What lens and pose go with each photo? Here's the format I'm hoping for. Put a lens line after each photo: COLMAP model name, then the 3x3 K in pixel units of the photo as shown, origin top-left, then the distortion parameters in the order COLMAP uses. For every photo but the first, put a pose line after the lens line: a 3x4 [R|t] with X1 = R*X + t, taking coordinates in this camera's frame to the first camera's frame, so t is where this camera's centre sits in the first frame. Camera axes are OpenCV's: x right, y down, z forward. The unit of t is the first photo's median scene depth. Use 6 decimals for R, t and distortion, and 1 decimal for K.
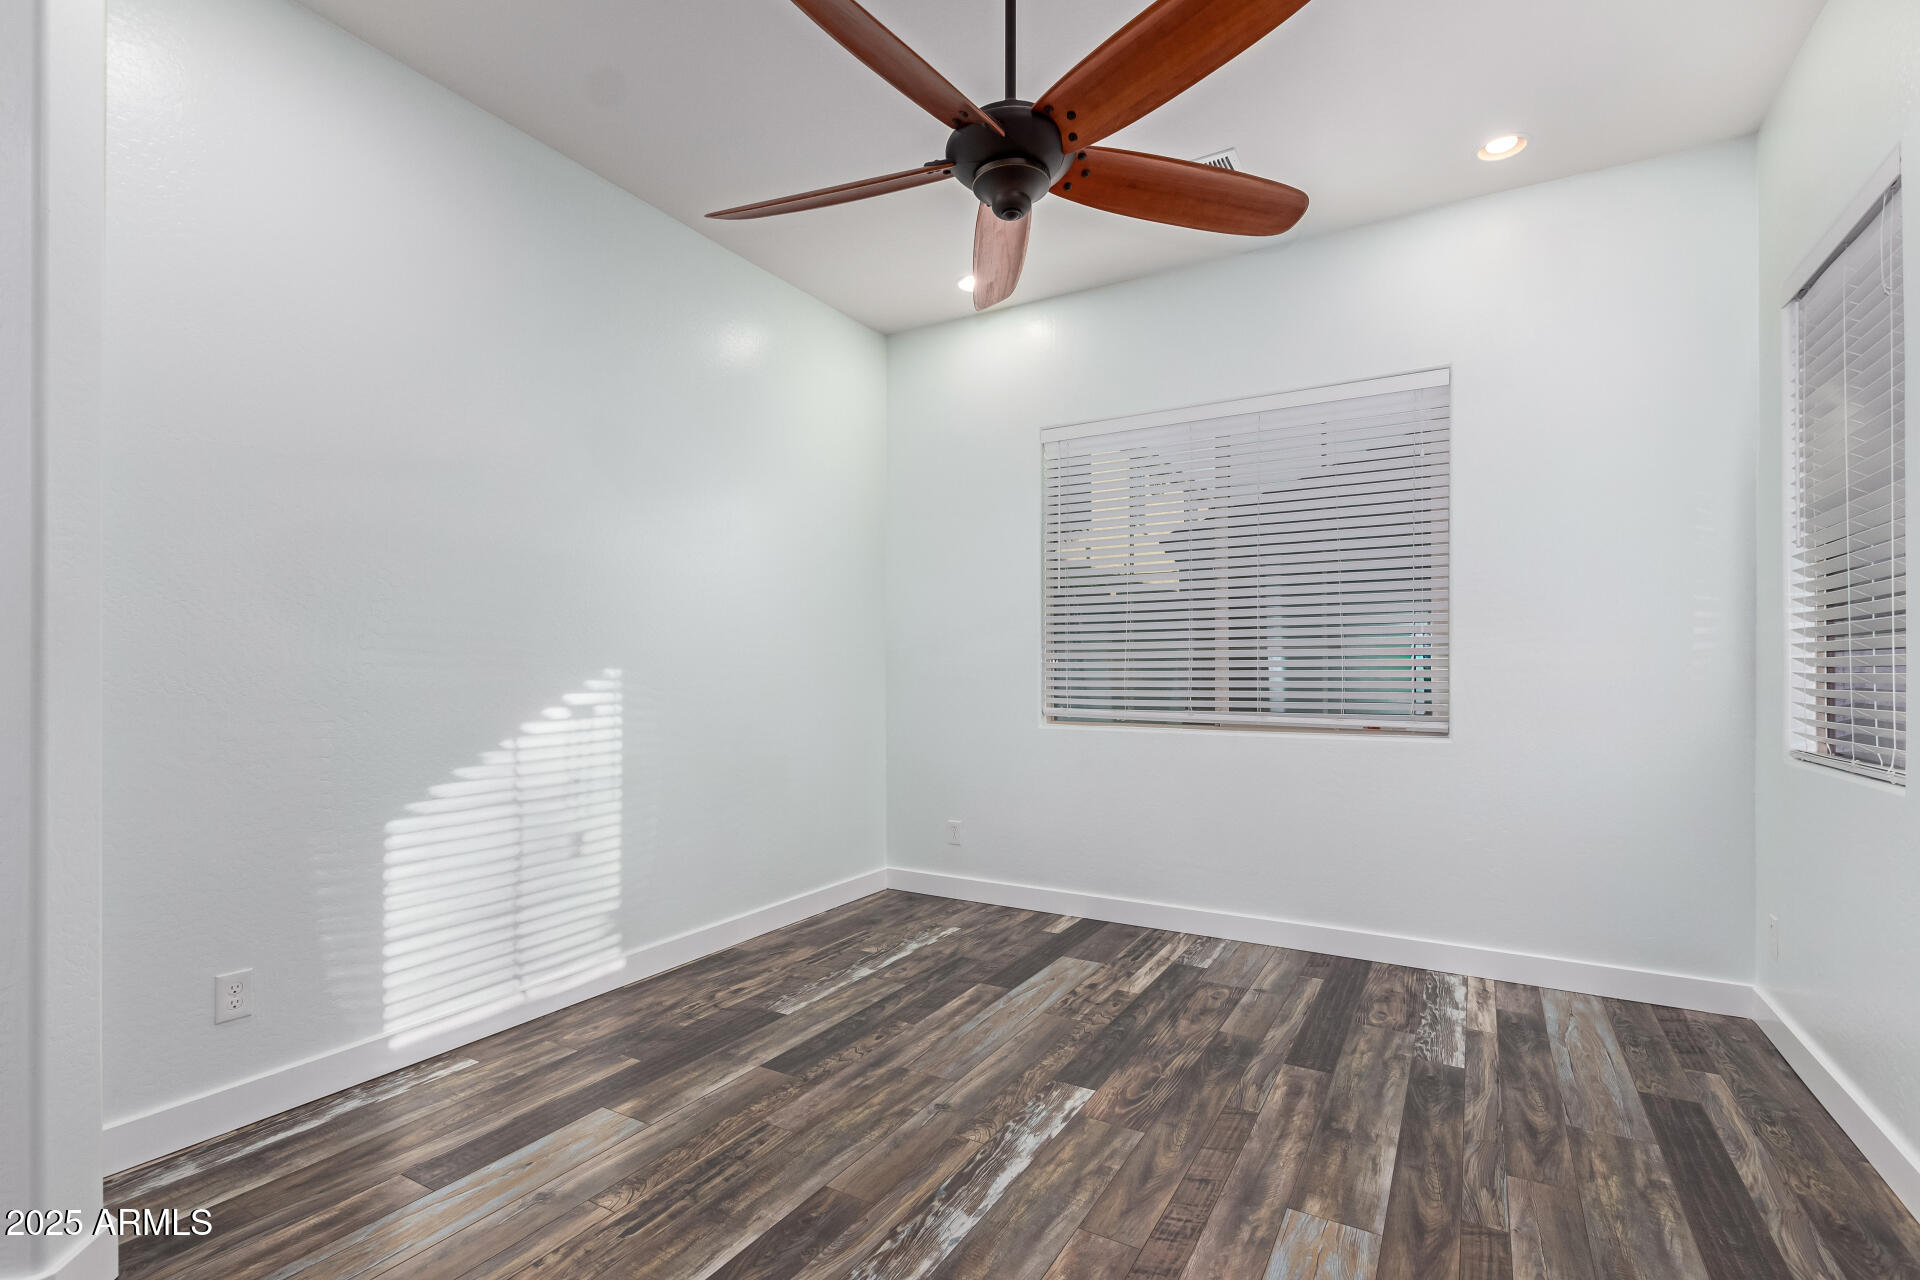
lens RADIAL K [[890.6, 0, 947.8], [0, 890.6, 670.4], [0, 0, 1]] dist [0.002447, -0.003550]
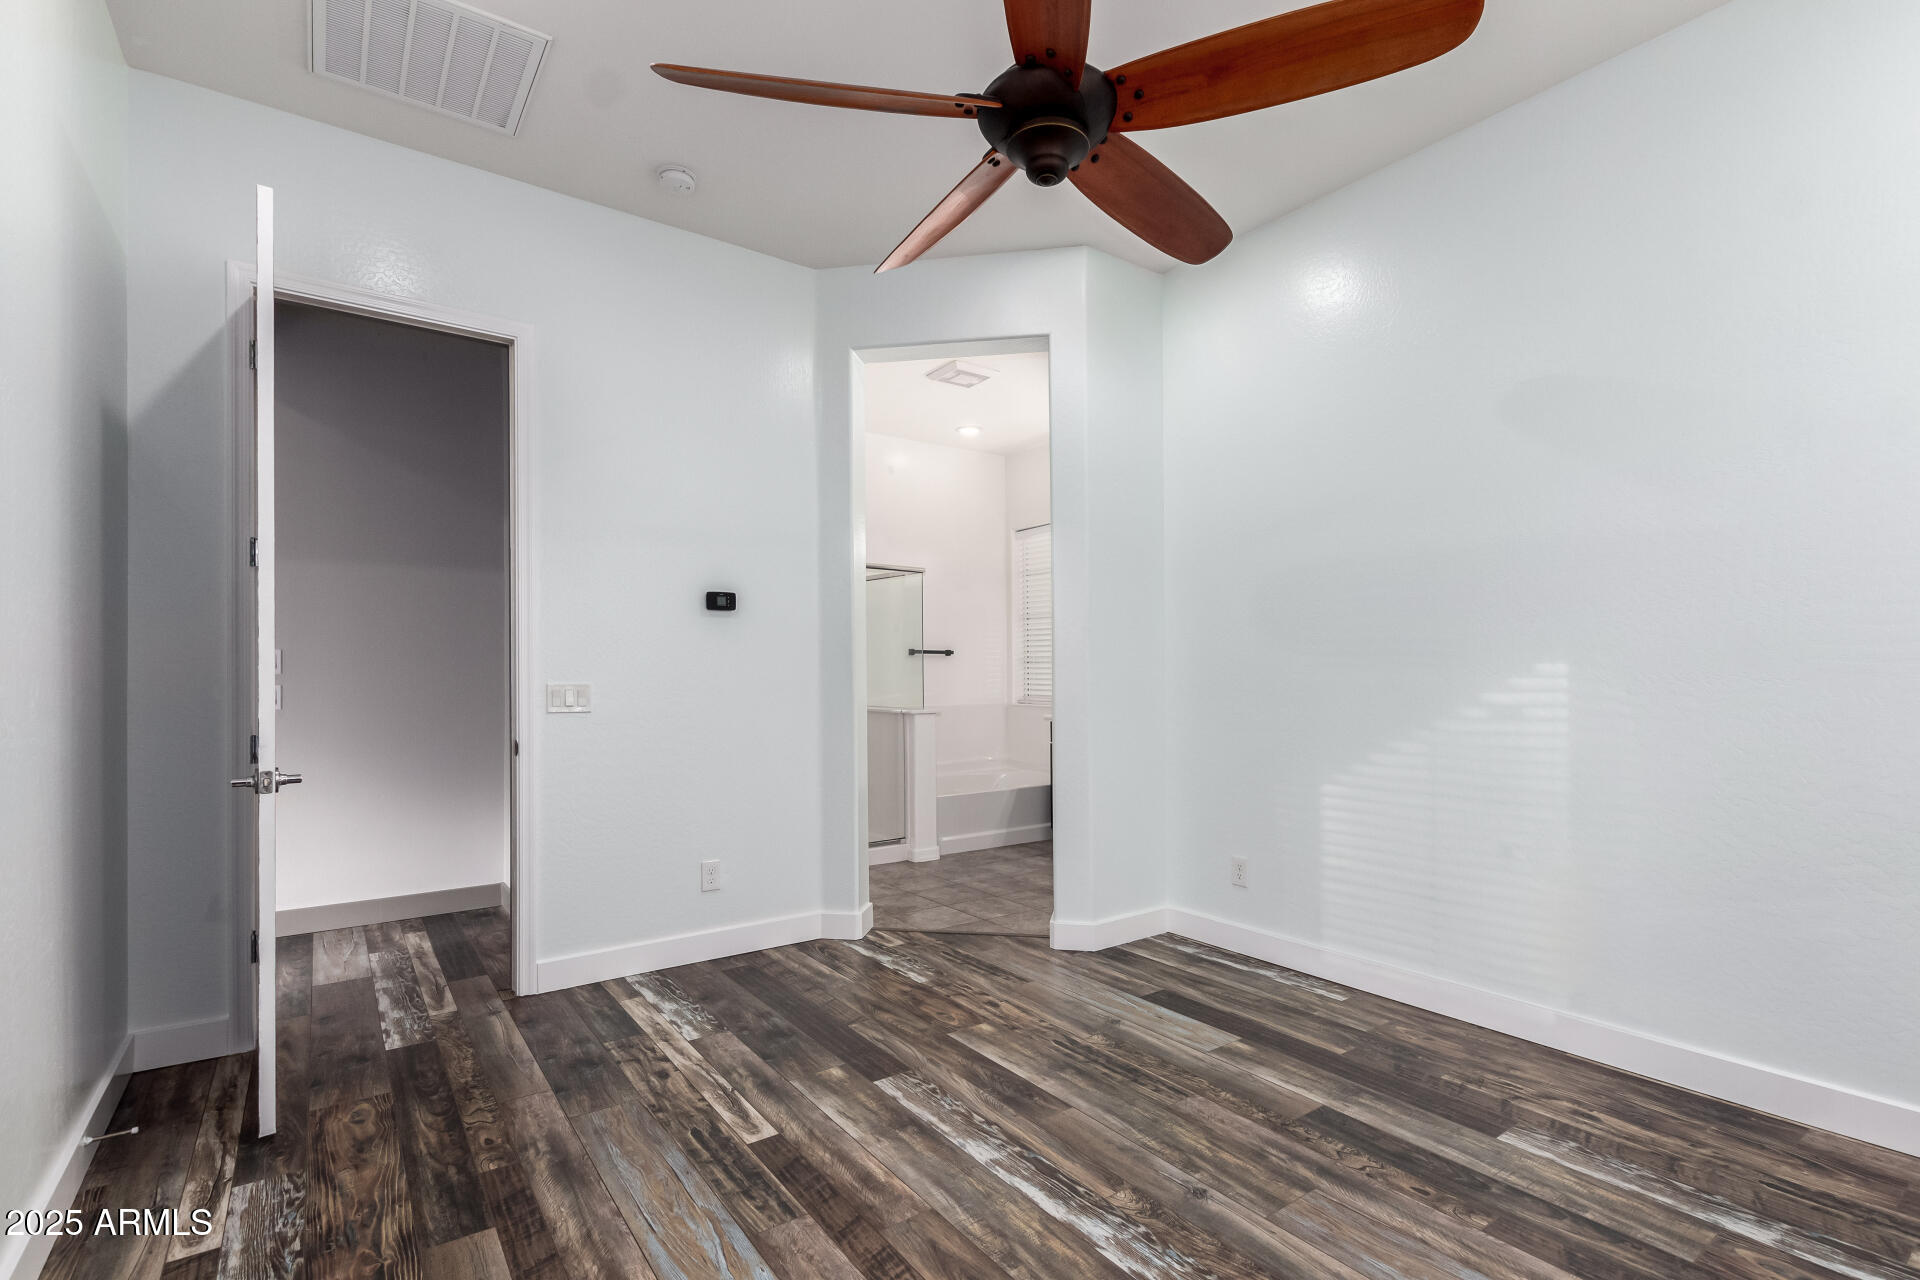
lens RADIAL K [[890.6, 0, 955.0], [0, 890.6, 656.3], [0, 0, 1]] dist [0.002447, -0.003550]
pose [[-0.411589, -0.015655, -0.911235, 0.847567], [0.006738, 0.999773, -0.020219, 0.004780], [0.911345, -0.014462, -0.411390, 1.135578]]
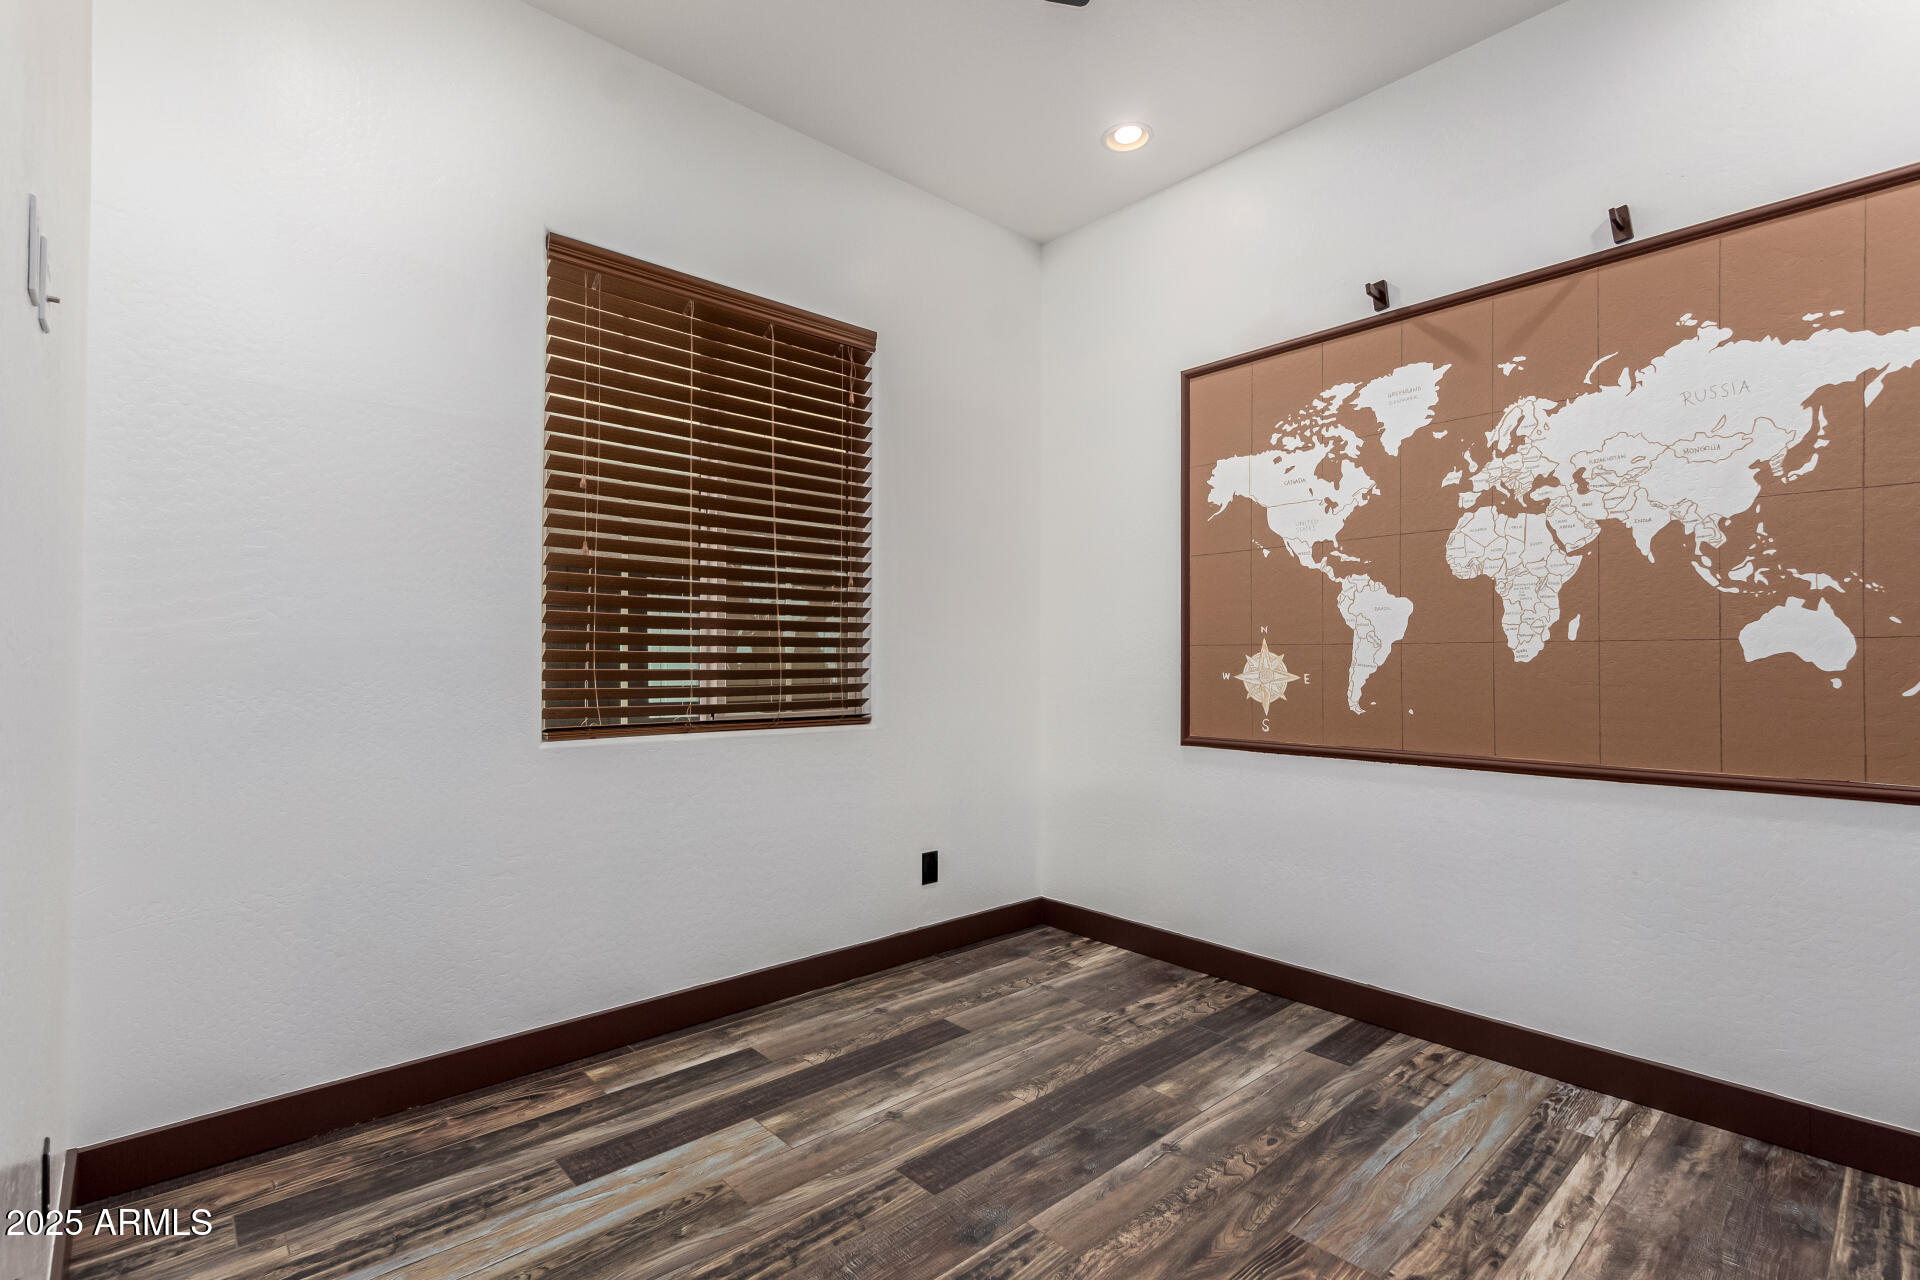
lens RADIAL K [[890.6, 0, 965.4], [0, 890.6, 642.6], [0, 0, 1]] dist [0.002447, -0.003550]
pose [[0.955170, -0.003314, -0.296038, 0.101111], [0.001373, 0.999976, -0.006767, 0.001734], [0.296054, 0.006057, 0.955152, 0.174192]]
